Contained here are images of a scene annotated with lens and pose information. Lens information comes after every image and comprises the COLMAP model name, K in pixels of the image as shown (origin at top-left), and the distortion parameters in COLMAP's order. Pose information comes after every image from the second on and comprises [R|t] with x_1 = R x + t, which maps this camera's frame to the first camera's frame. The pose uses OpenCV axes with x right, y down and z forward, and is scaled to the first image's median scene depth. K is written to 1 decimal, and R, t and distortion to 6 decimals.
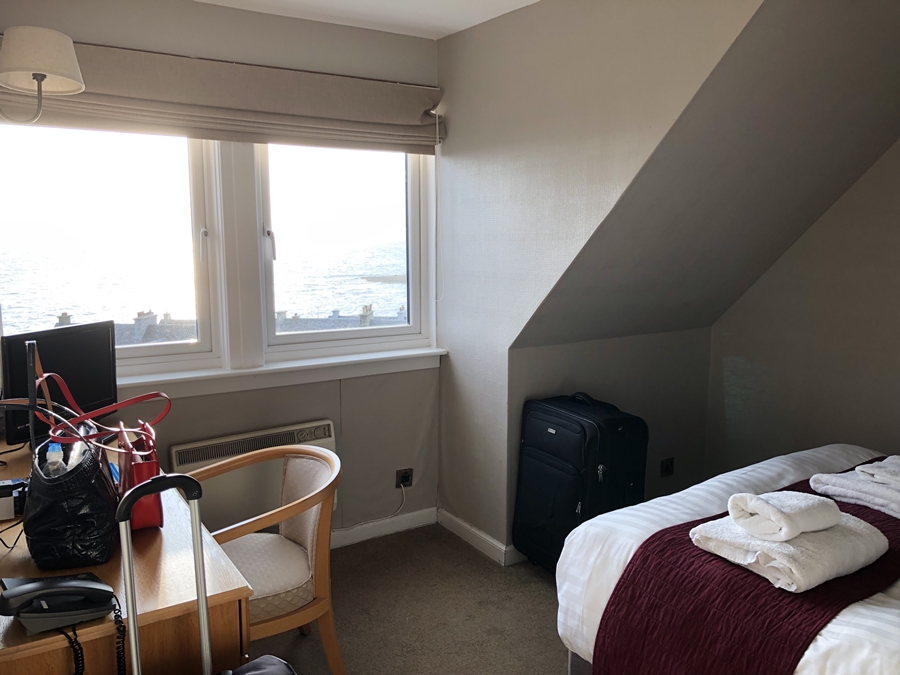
lens RADIAL K [[728.3, 0, 450.0], [0, 728.3, 338.4], [0, 0, 1]] dist [0.004267, 0.004486]
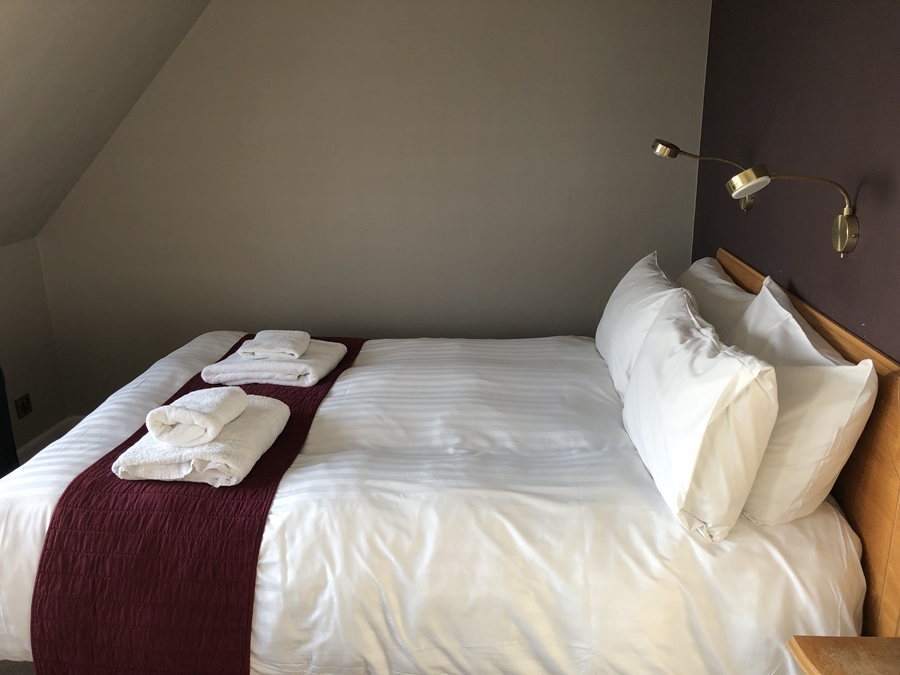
lens RADIAL K [[728.3, 0, 450.2], [0, 728.3, 338.8], [0, 0, 1]] dist [0.004267, 0.004486]
pose [[0.613950, -0.239337, 0.752185, -0.050301], [0.136678, 0.970763, 0.197327, -0.005806], [-0.777422, -0.018342, 0.628712, 0.128160]]
